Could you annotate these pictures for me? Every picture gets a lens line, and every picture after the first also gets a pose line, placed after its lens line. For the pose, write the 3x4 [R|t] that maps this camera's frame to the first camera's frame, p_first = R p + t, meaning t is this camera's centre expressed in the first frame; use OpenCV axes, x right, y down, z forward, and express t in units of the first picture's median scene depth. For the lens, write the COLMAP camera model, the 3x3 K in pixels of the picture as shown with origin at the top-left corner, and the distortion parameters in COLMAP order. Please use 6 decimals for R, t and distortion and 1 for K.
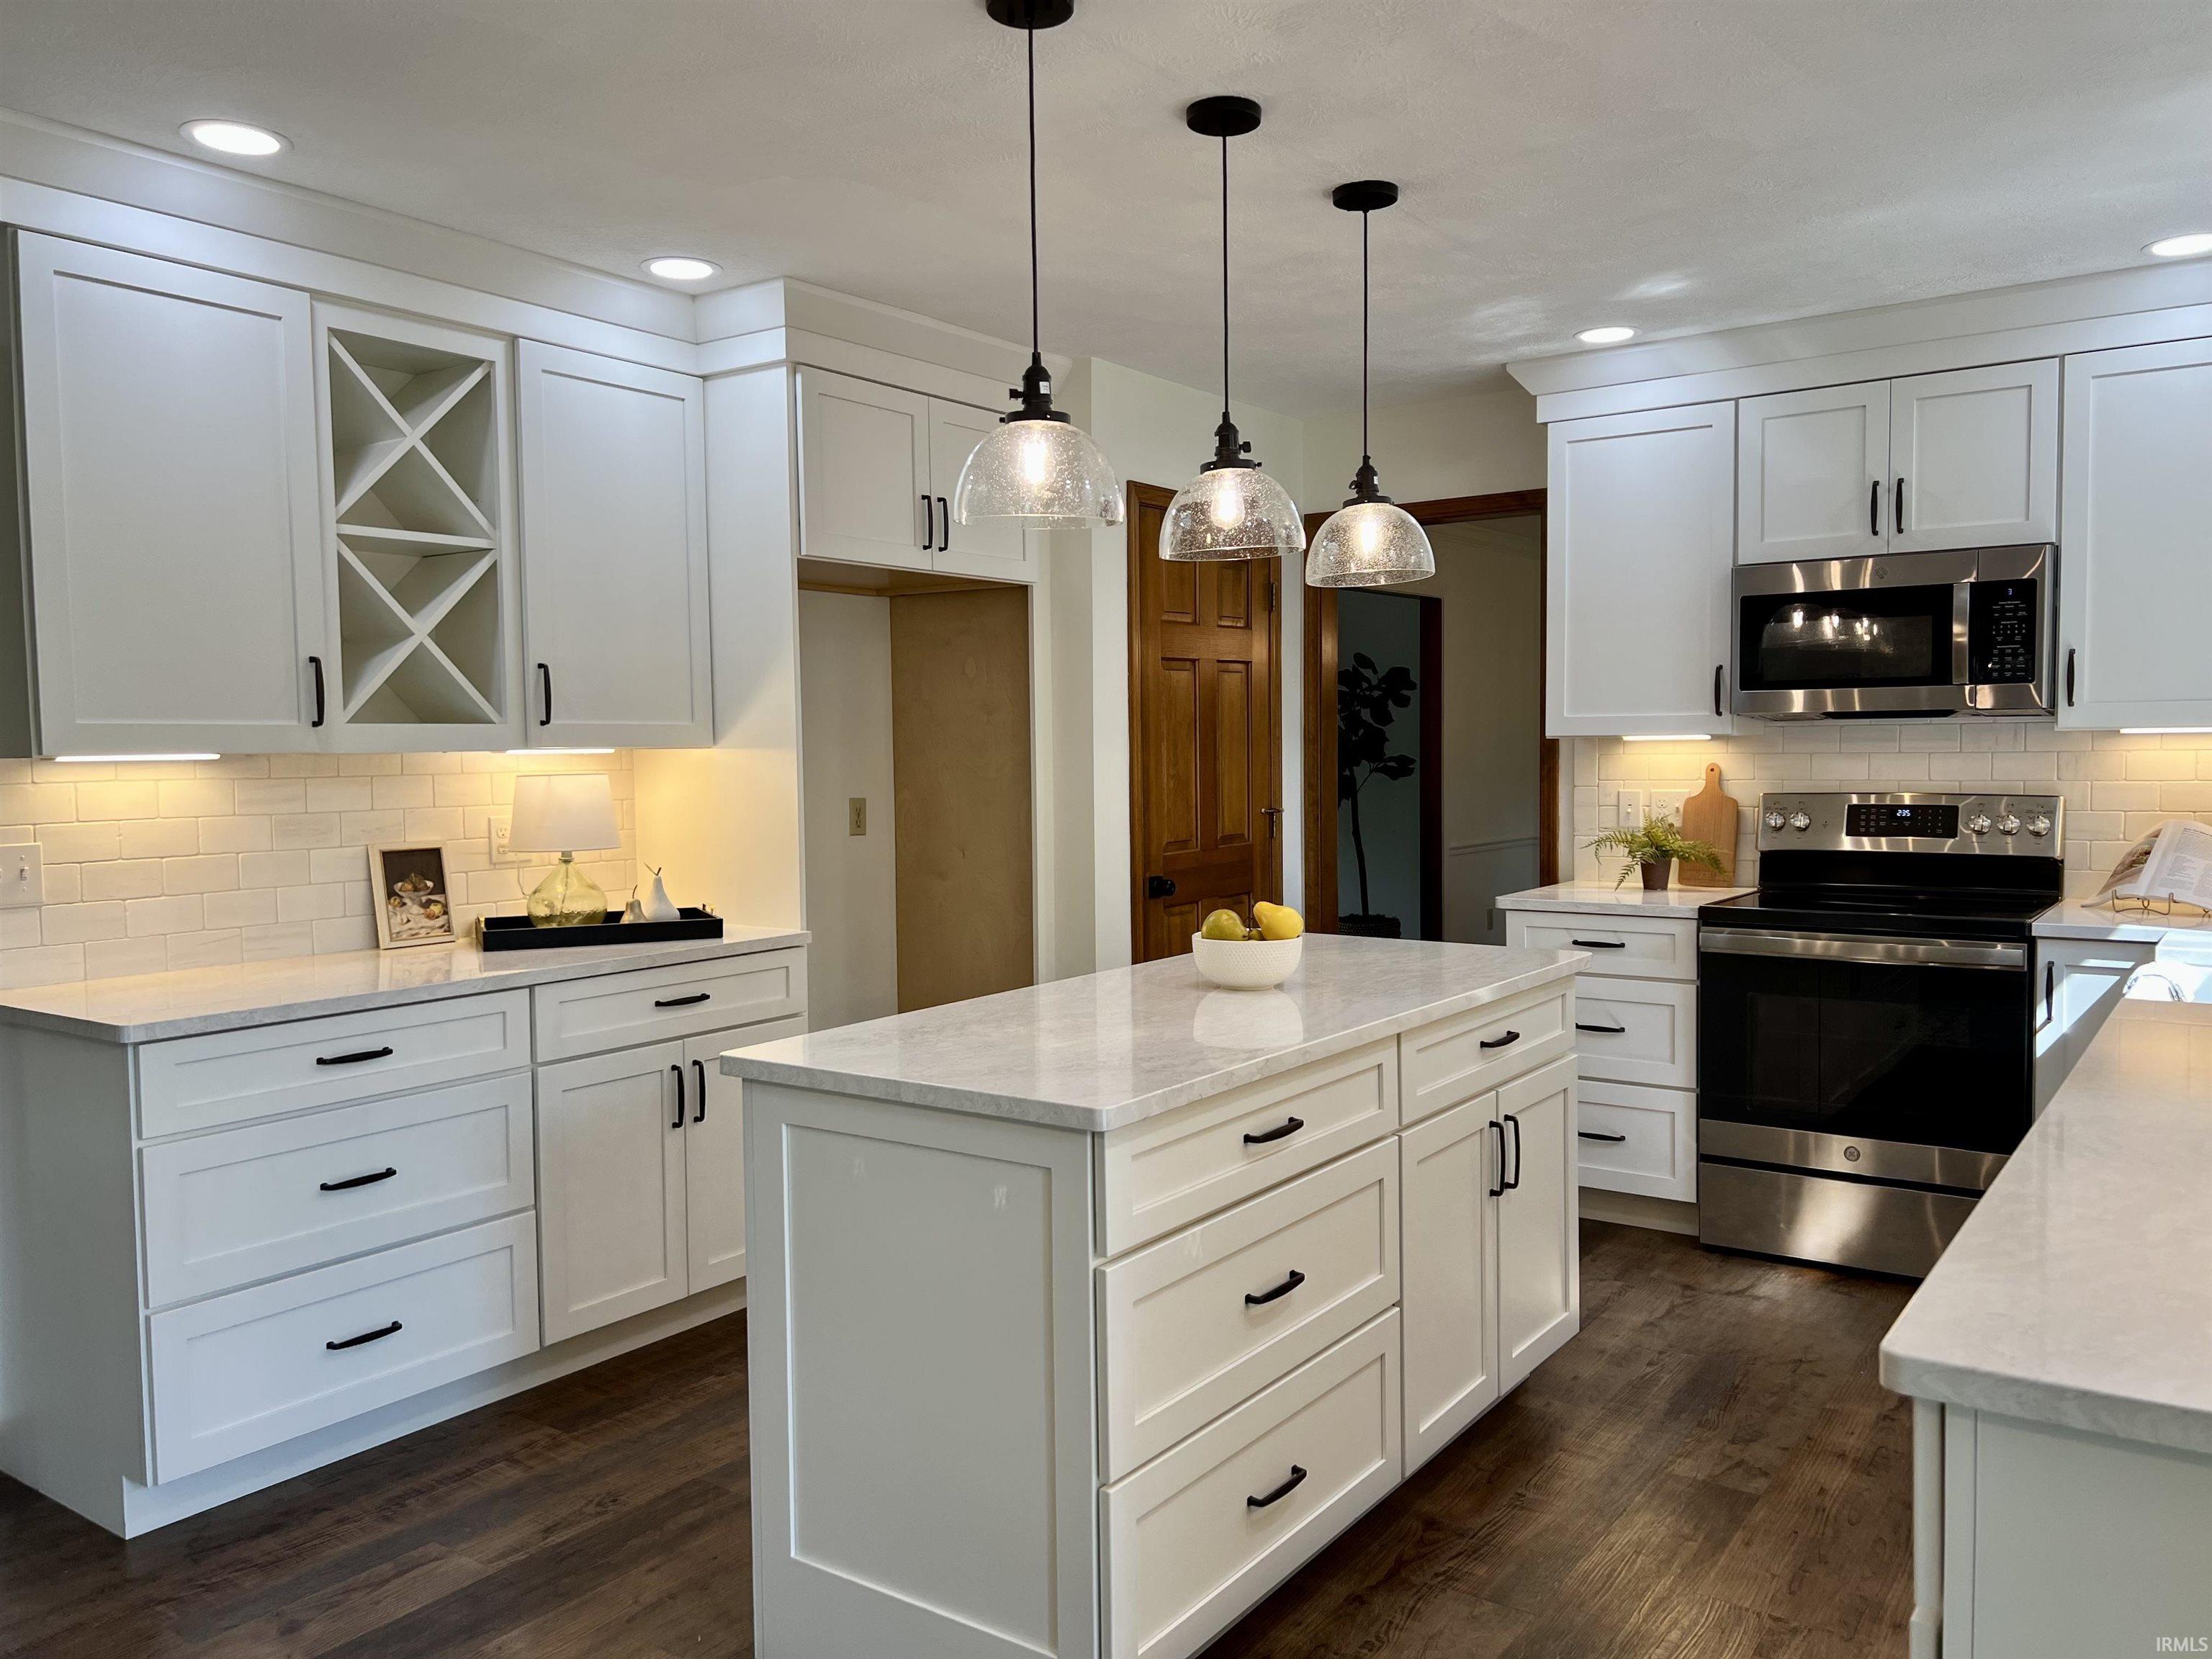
lens RADIAL K [[1662.3, 0, 1101.8], [0, 1662.3, 845.6], [0, 0, 1]] dist [0.058977, -0.076202]
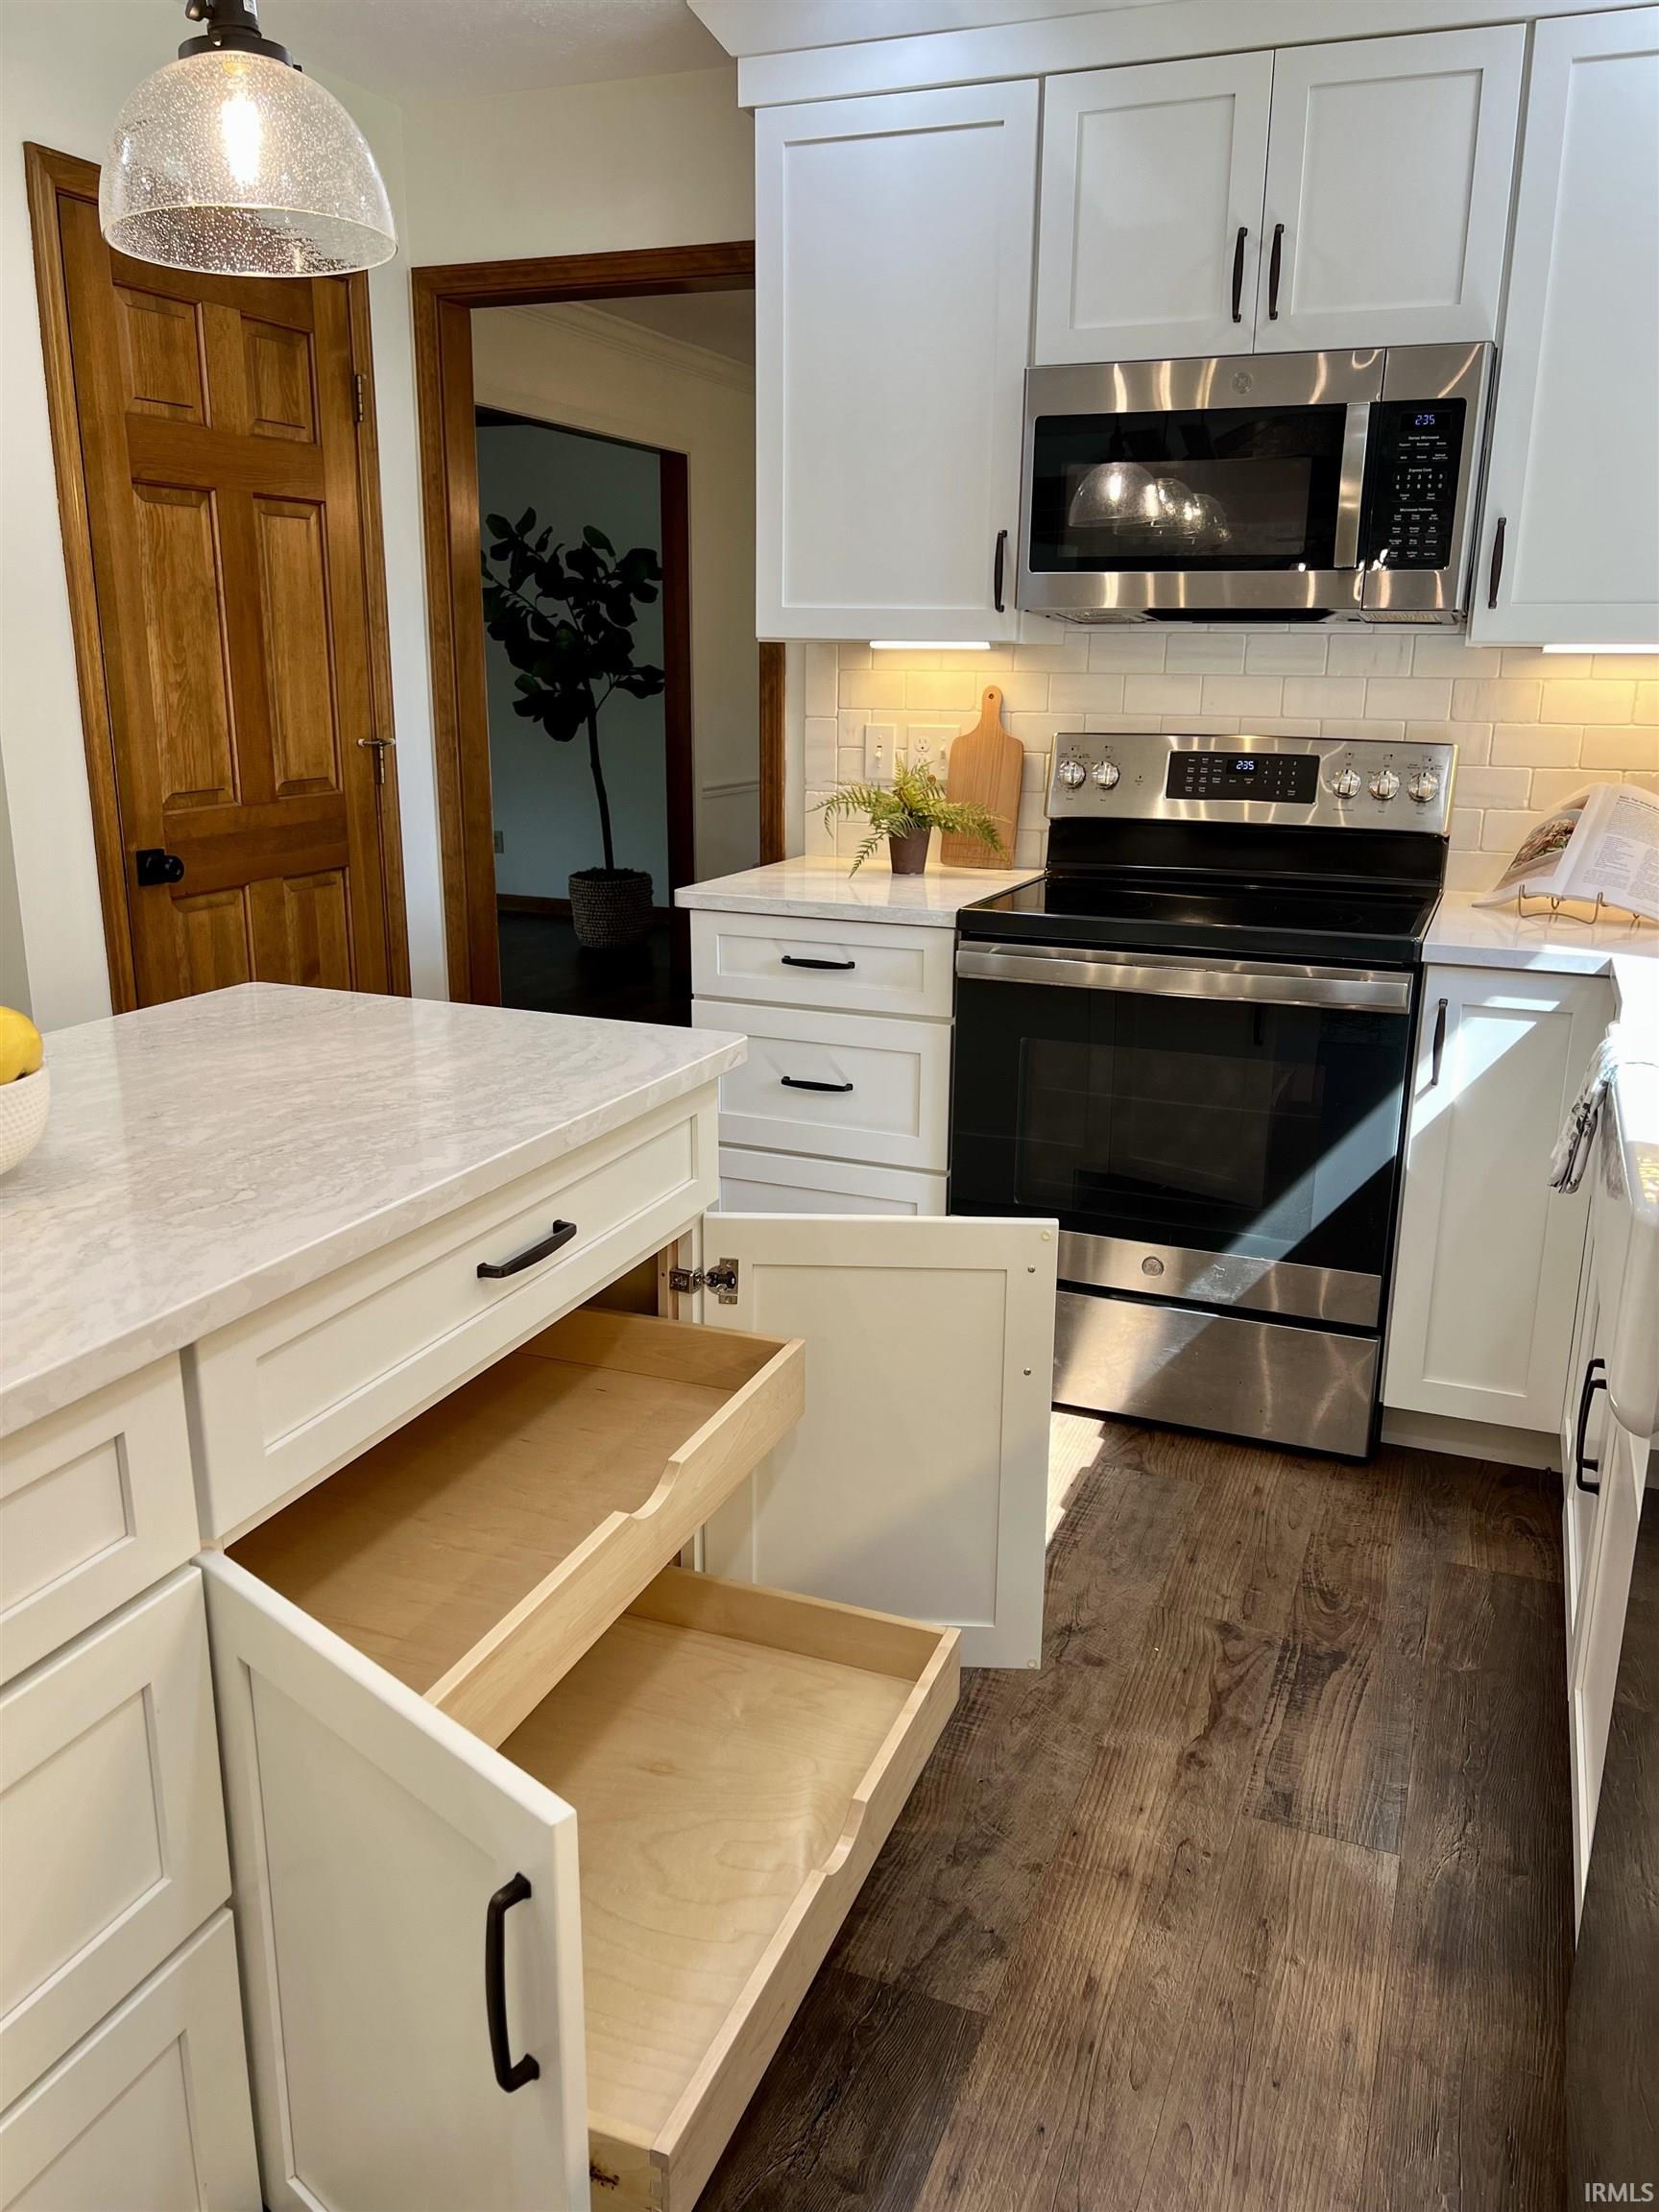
lens RADIAL K [[1662.3, 0, 829.5], [0, 1662.3, 1106.0], [0, 0, 1]] dist [0.058977, -0.076202]
pose [[0.972295, -0.036016, 0.230965, 0.144145], [-0.011366, 0.979607, 0.200603, -0.018052], [-0.233480, -0.197670, 0.952058, 0.350153]]
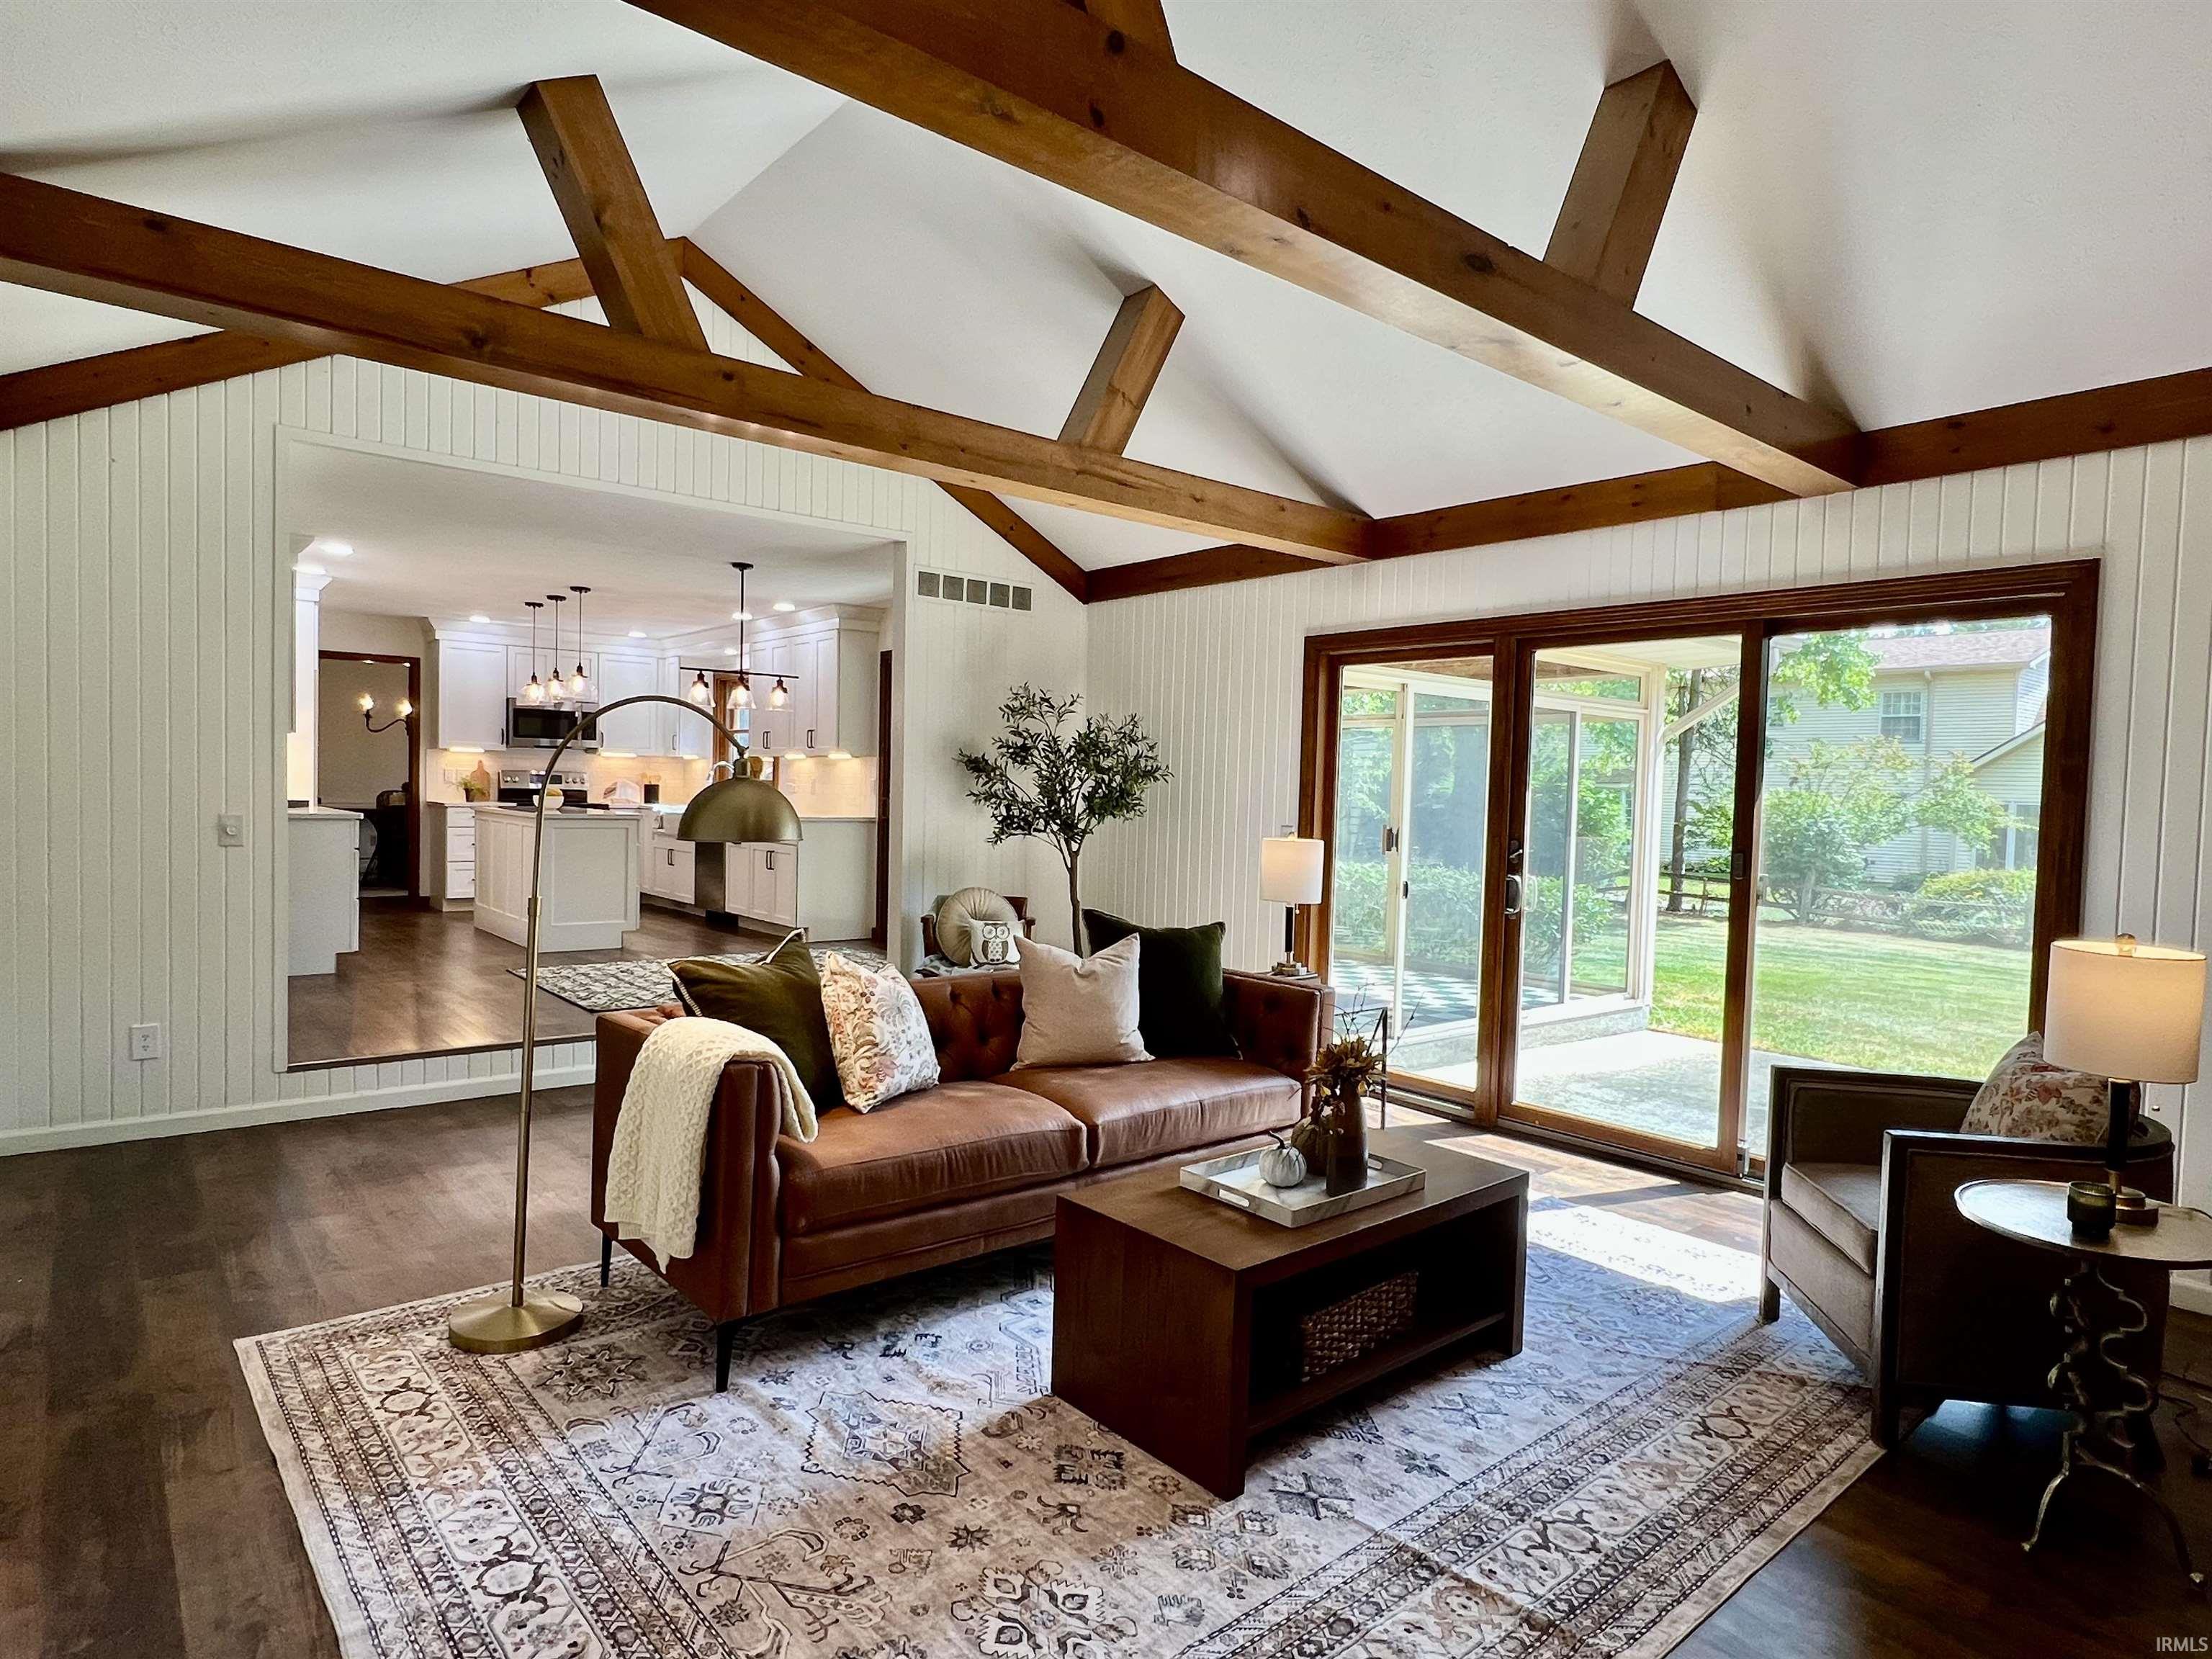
lens RADIAL K [[1250.1, 0, 1106.0], [0, 1250.1, 829.5], [0, 0, 1]] dist [-0.002057, -0.000264]
pose [[0.248054, -0.012475, 0.968666, -1.658992], [0.027372, 0.999608, 0.005864, 0.101590], [-0.968359, 0.025060, 0.248299, -0.691372]]
